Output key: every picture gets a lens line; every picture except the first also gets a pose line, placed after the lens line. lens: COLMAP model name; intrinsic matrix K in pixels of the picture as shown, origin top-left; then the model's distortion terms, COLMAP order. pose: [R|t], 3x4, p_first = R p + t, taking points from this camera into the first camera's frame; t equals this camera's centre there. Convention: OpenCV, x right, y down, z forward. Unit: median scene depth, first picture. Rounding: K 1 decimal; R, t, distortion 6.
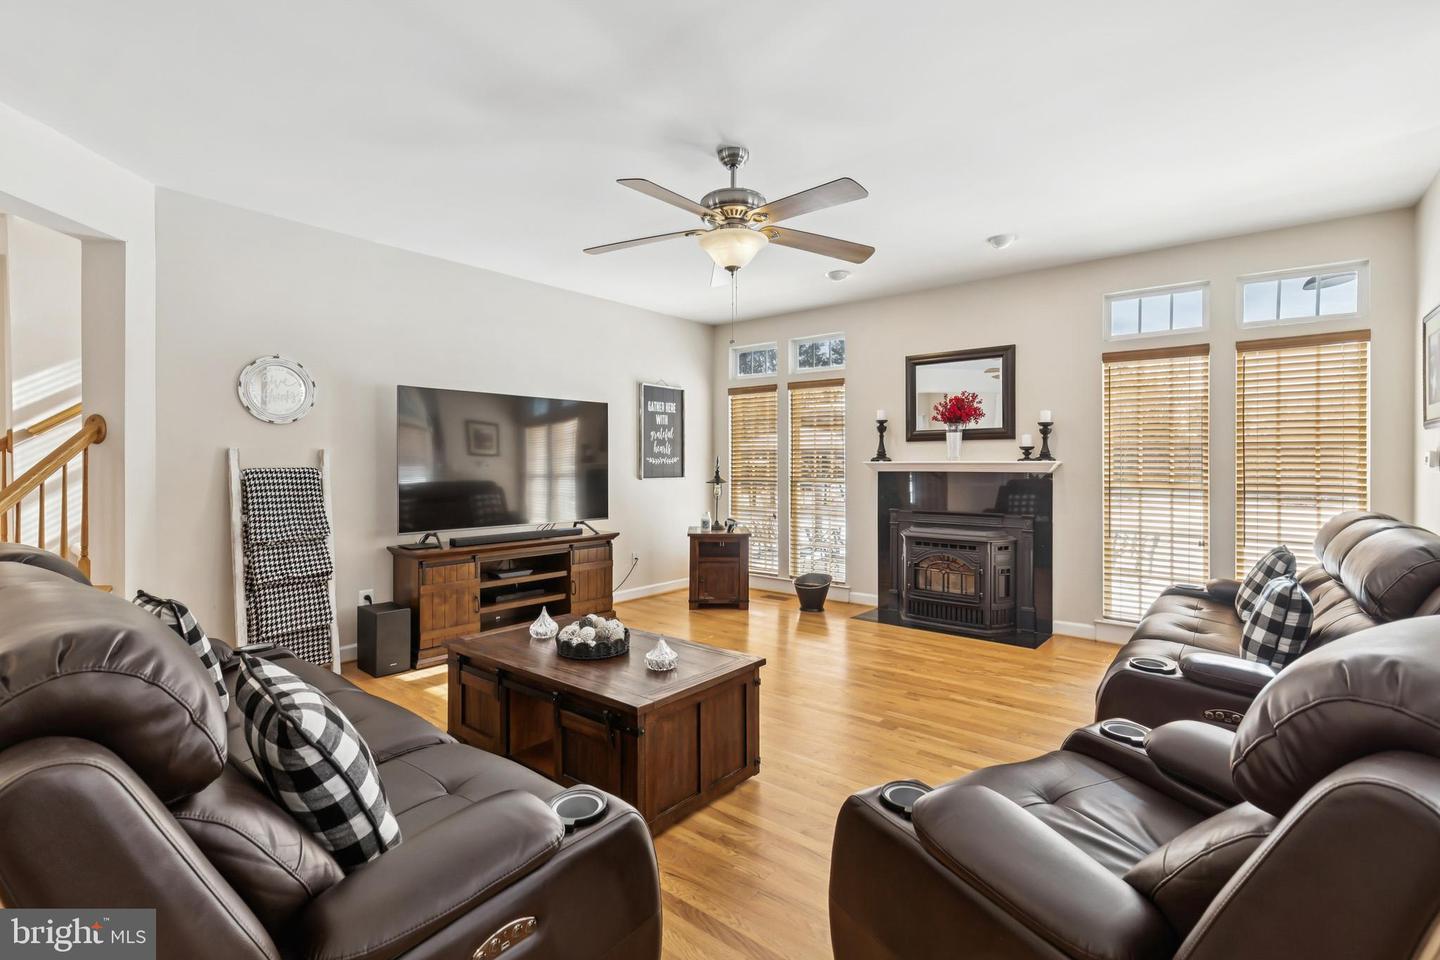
lens RADIAL K [[653.2, 0, 716.7], [0, 653.2, 472.7], [0, 0, 1]] dist [0.001738, 0.000039]
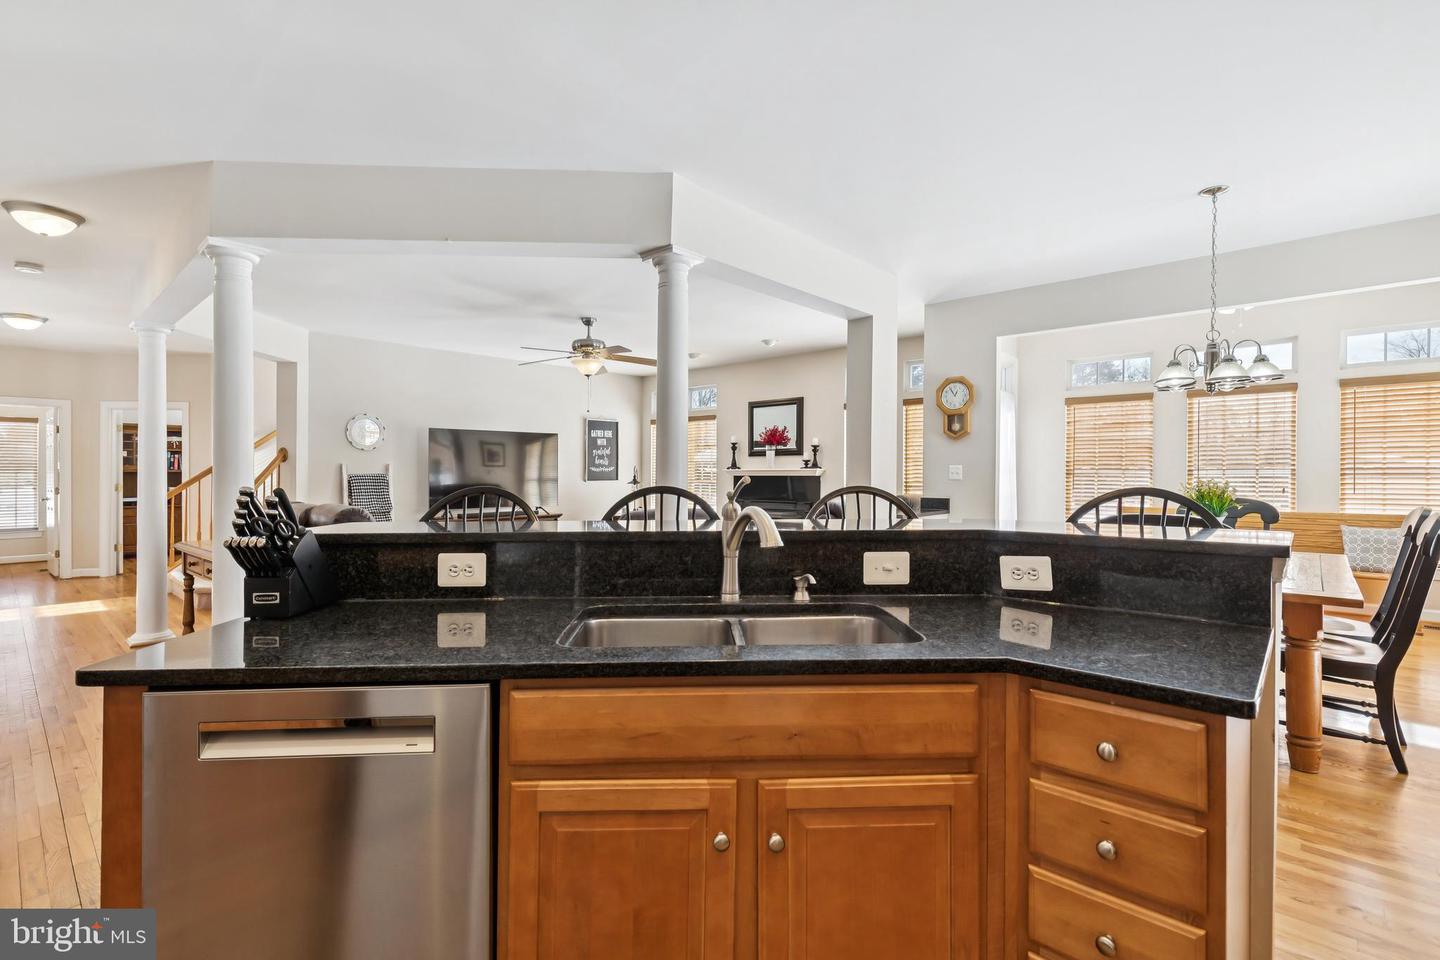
lens RADIAL K [[653.2, 0, 718.0], [0, 653.2, 483.2], [0, 0, 1]] dist [0.001738, 0.000039]
pose [[0.999133, -0.002592, -0.041553, 0.301648], [0.002784, 0.999986, 0.004549, 0.009713], [0.041541, -0.004660, 0.999126, -0.606946]]
